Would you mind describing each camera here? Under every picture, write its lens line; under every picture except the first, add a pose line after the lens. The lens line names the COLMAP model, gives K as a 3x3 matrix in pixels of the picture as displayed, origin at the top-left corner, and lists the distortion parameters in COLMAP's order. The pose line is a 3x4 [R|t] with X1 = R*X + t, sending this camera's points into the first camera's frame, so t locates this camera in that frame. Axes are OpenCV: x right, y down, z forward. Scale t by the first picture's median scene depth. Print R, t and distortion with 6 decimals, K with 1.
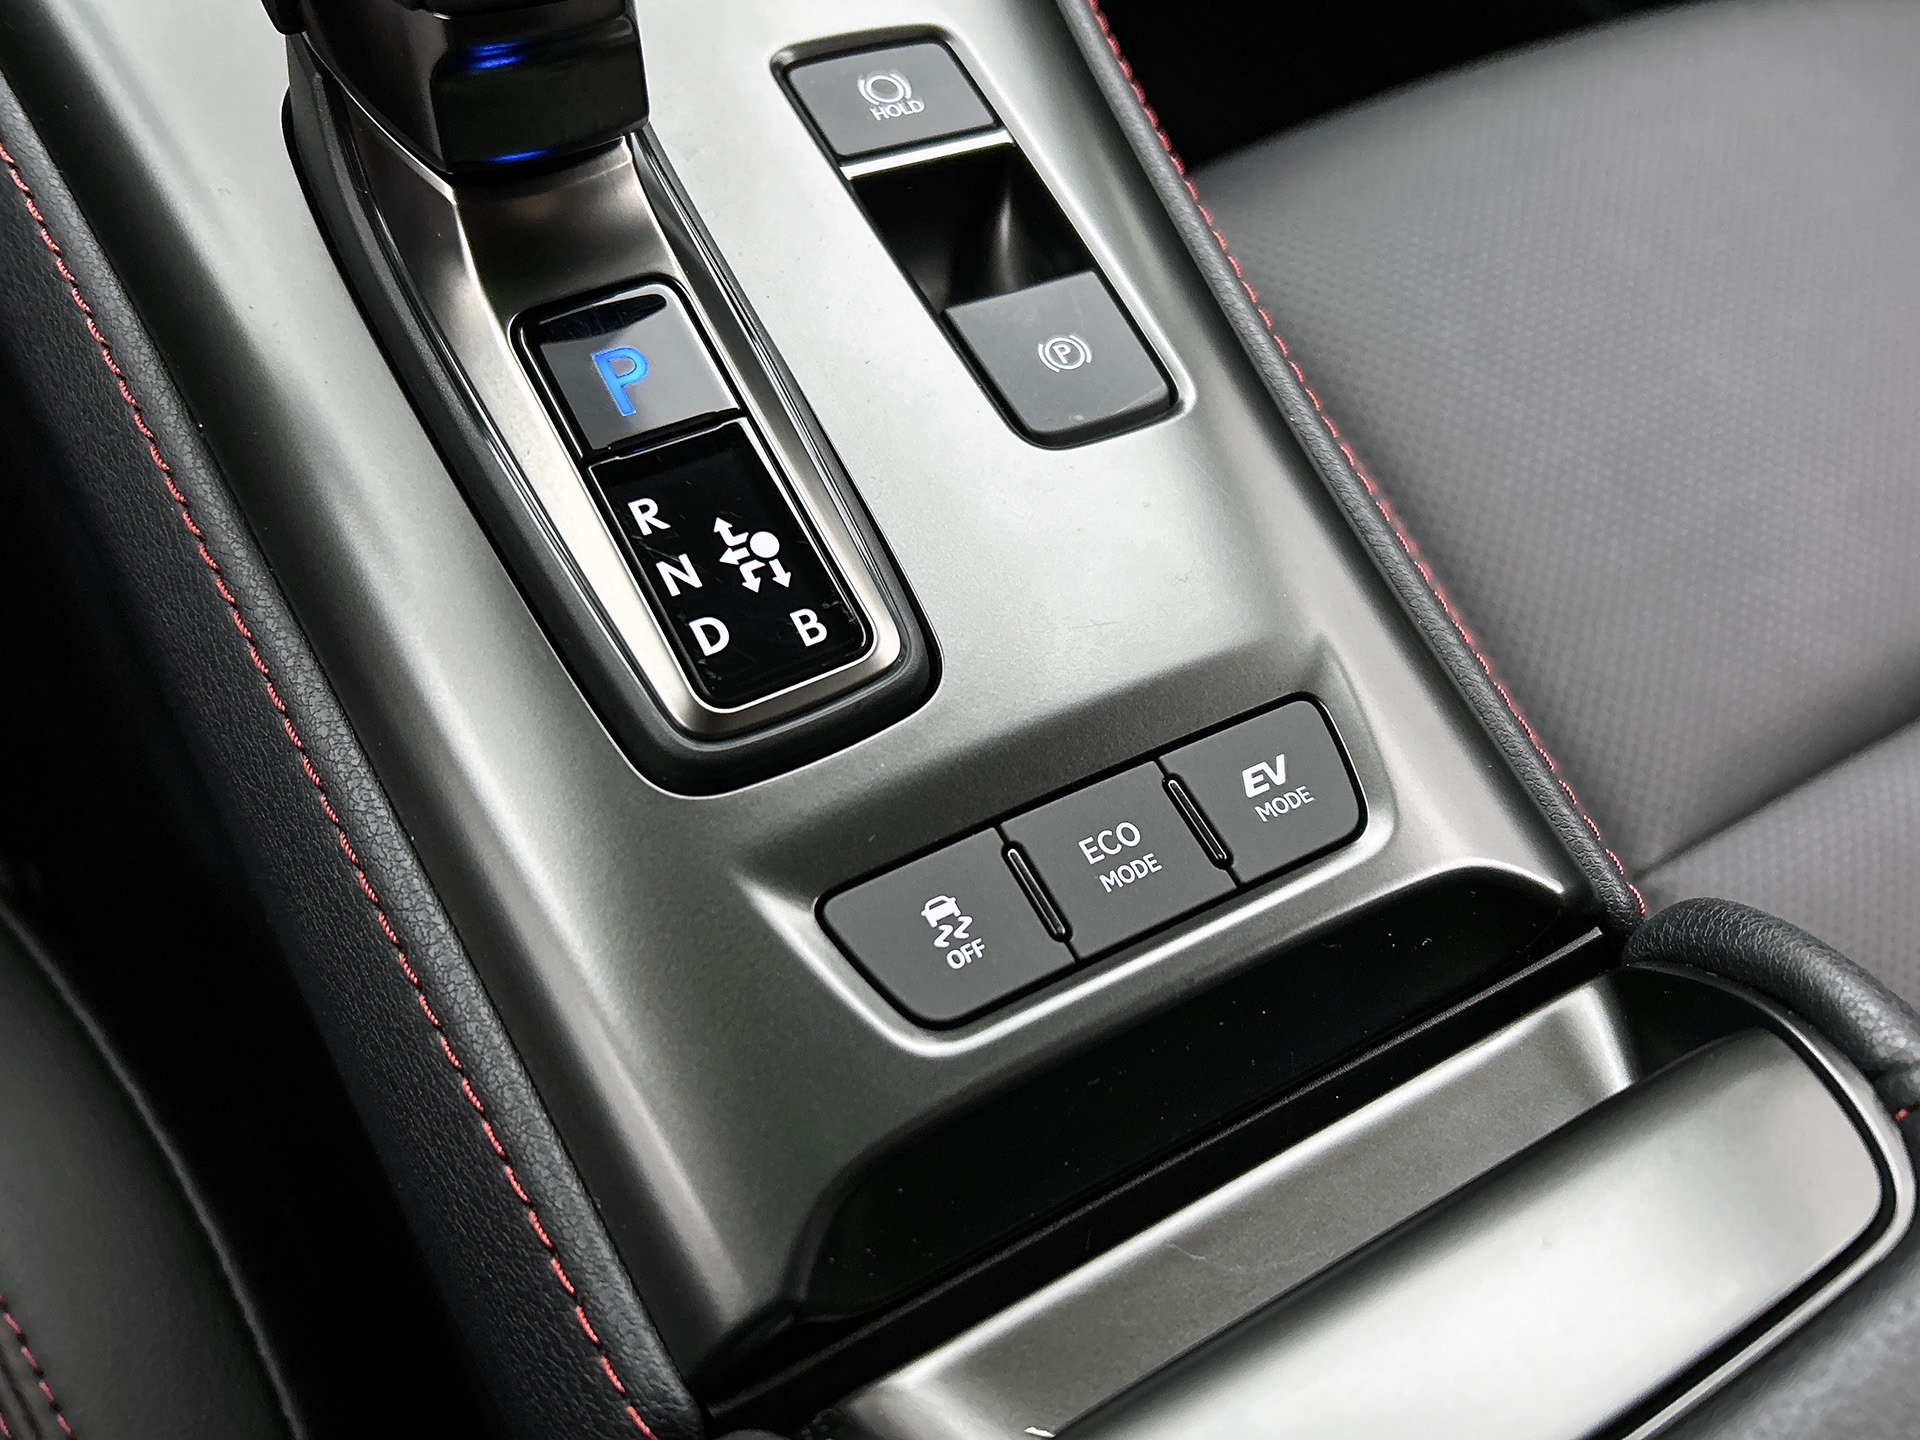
lens RADIAL K [[1719.6, 0, 960.0], [0, 1719.6, 720.0], [0, 0, 1]] dist [0.050713, -0.007982]
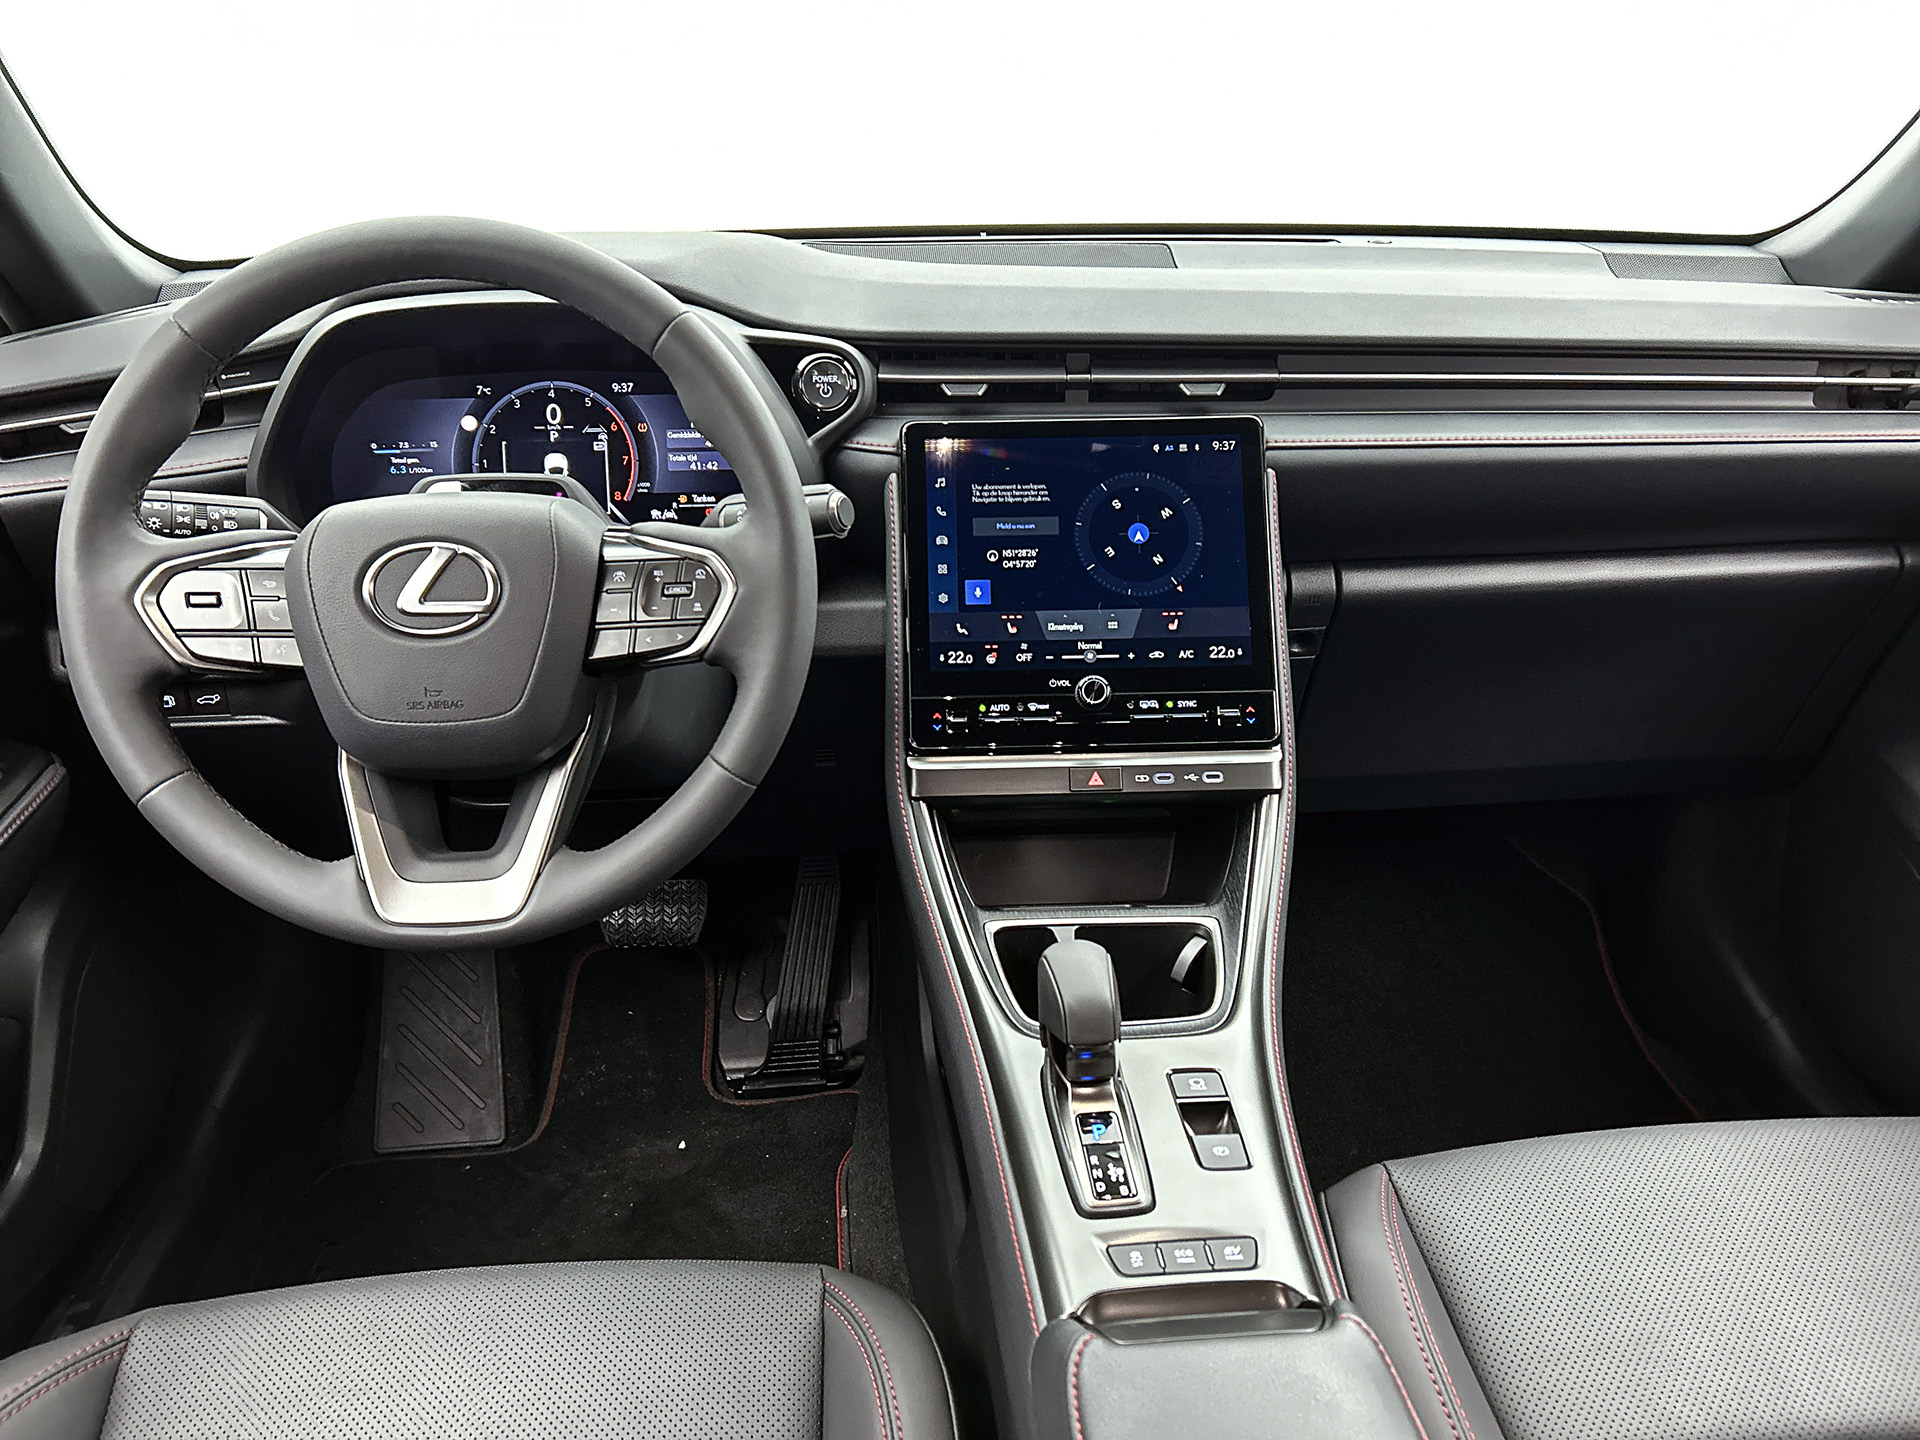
lens RADIAL K [[1477.1, 0, 961.8], [0, 1477.1, 757.7], [0, 0, 1]] dist [0.030472, -0.000218]
pose [[0.895113, 0.007018, -0.445783, 1.147282], [-0.263266, 0.815261, -0.515792, 1.041256], [0.359810, 0.579052, 0.731598, -2.365370]]
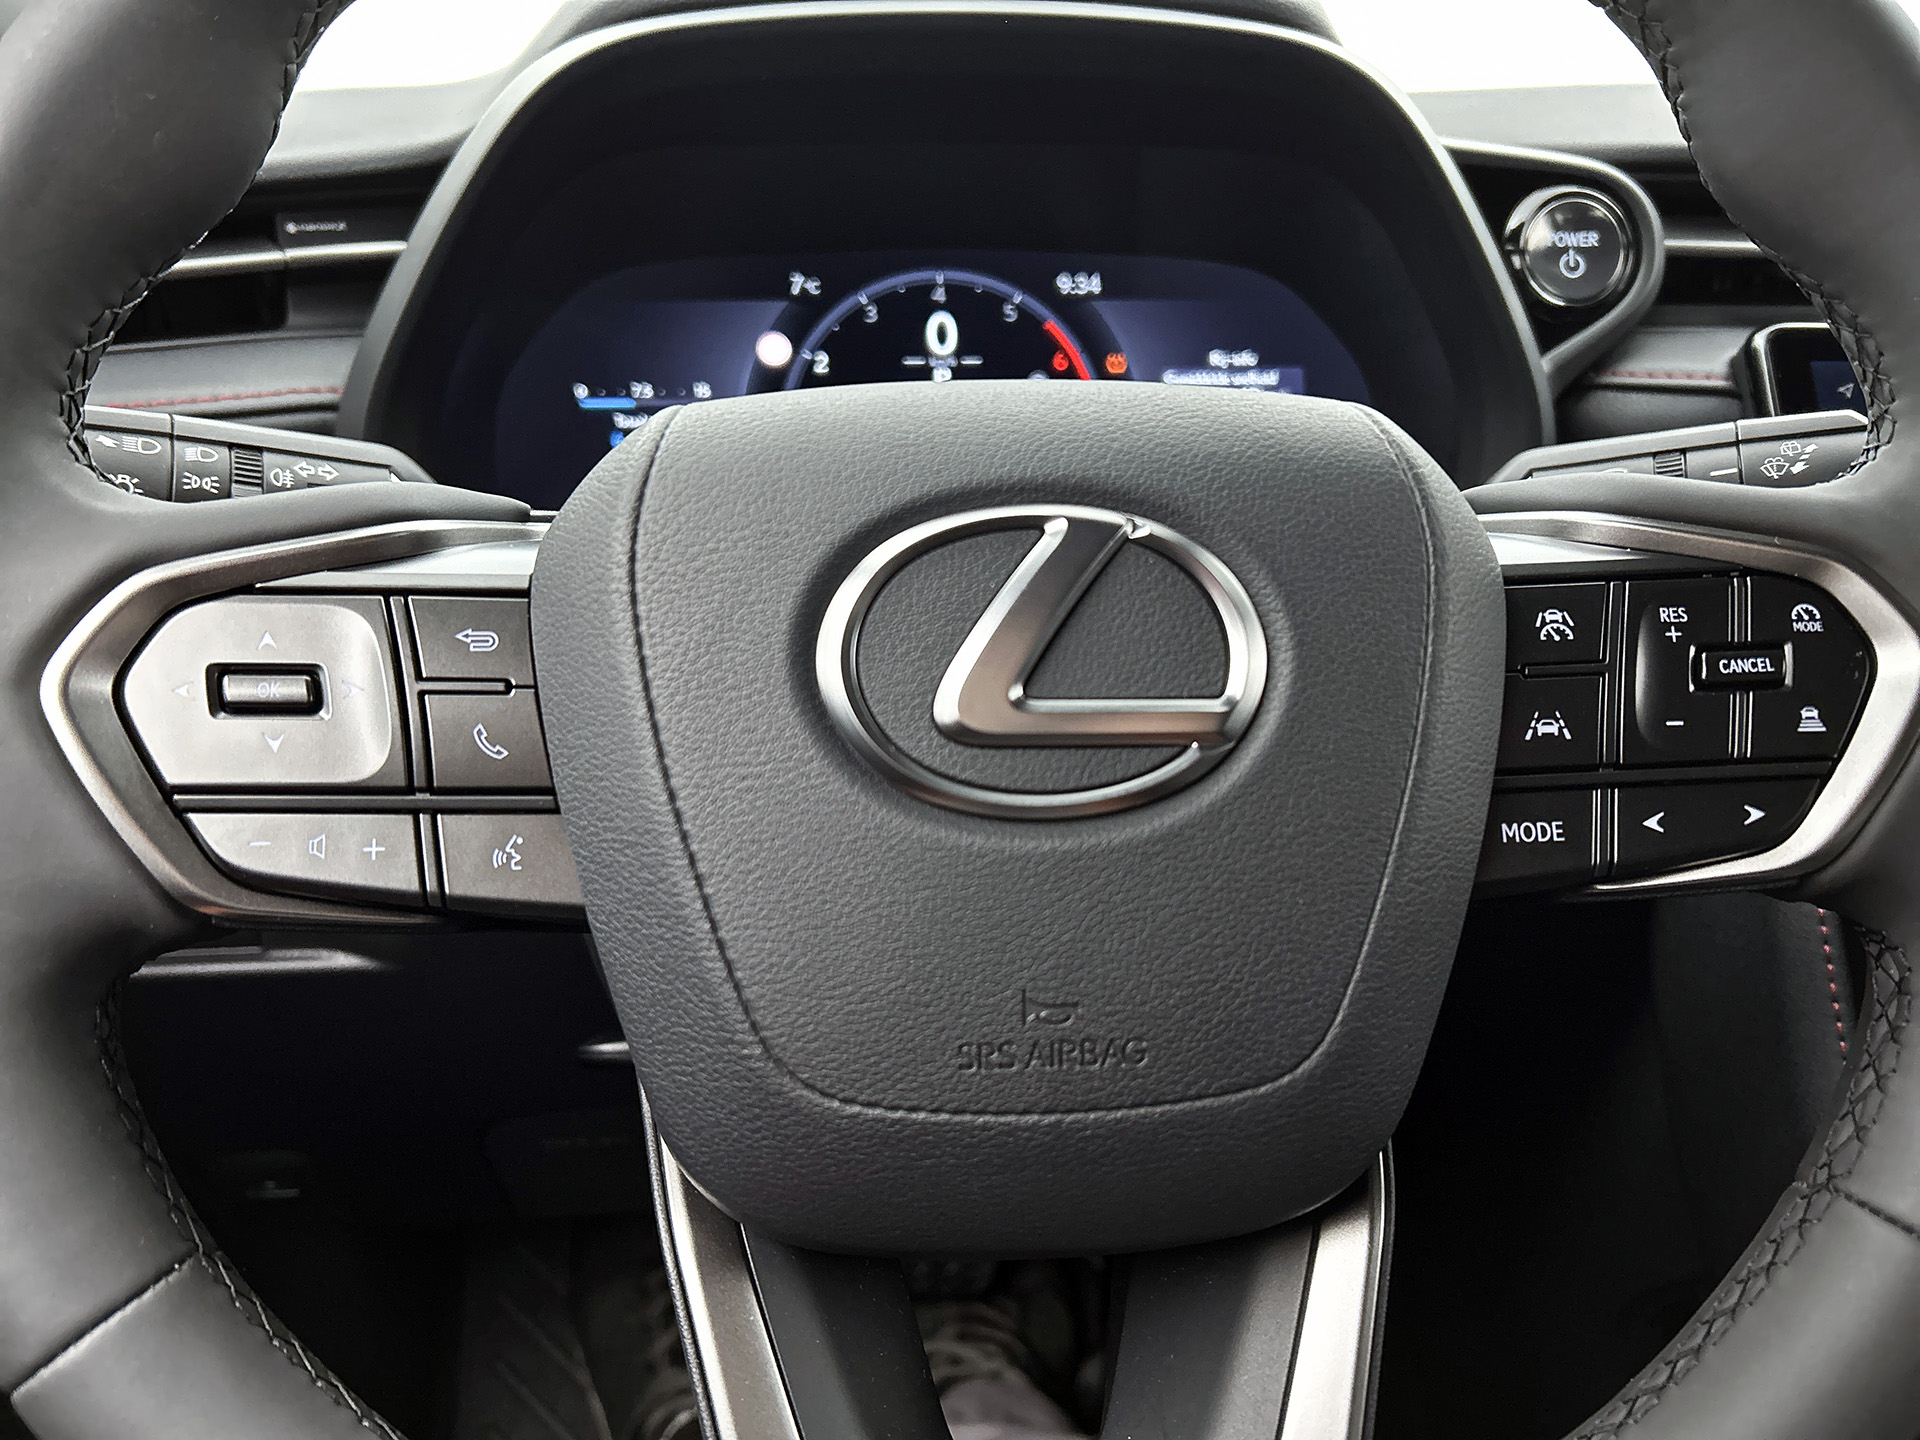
lens RADIAL K [[1470.3, 0, 960.0], [0, 1470.3, 720.0], [0, 0, 1]] dist [0.002486, 0.000764]
pose [[0.906345, -0.032645, -0.421276, -1.430043], [-0.253596, 0.755454, -0.604135, -0.223201], [0.337977, 0.654388, 0.676423, -1.029851]]
